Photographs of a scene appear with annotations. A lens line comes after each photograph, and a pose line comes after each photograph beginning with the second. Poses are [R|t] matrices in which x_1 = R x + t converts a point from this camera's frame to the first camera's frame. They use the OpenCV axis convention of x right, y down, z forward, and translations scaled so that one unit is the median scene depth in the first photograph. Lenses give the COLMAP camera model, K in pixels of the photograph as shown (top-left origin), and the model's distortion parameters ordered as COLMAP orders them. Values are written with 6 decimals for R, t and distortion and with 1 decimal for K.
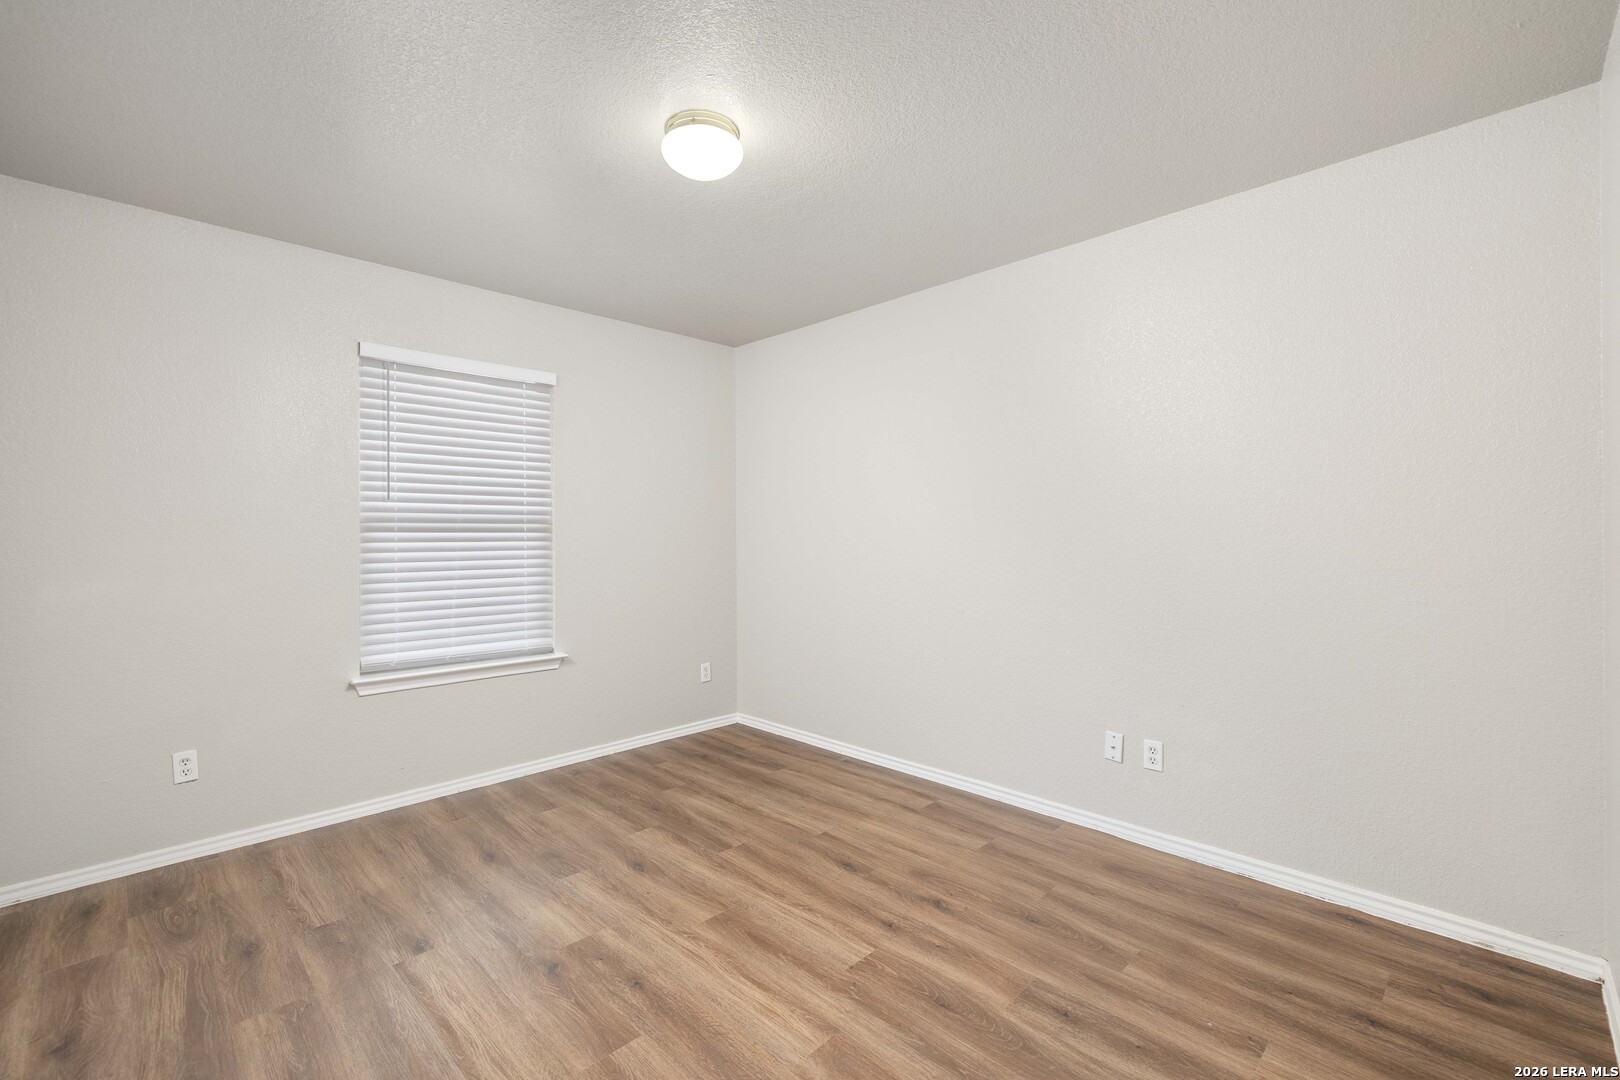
lens RADIAL K [[695.8, 0, 815.5], [0, 695.8, 540.9], [0, 0, 1]] dist [0.001487, -0.000445]
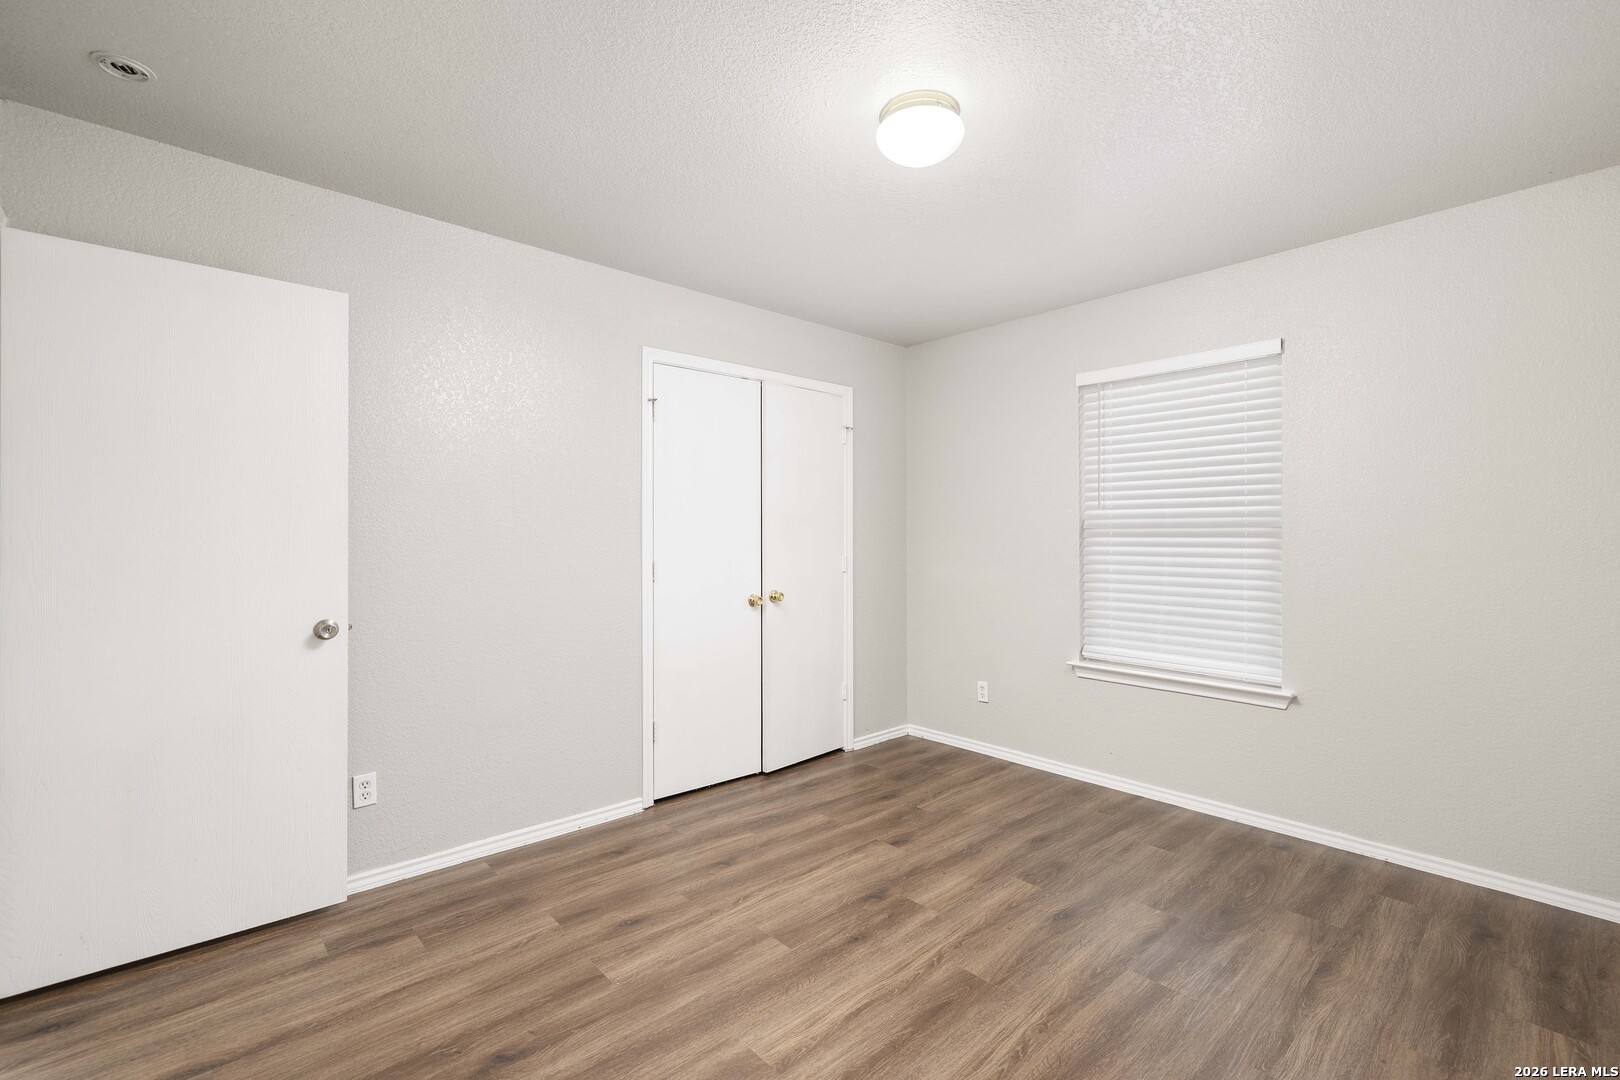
lens RADIAL K [[695.8, 0, 815.5], [0, 695.8, 540.9], [0, 0, 1]] dist [0.001487, -0.000445]
pose [[-0.043617, 0.007298, -0.999022, 0.597919], [-0.010737, 0.999912, 0.007774, -0.011616], [0.998991, 0.011066, -0.043534, 0.672782]]
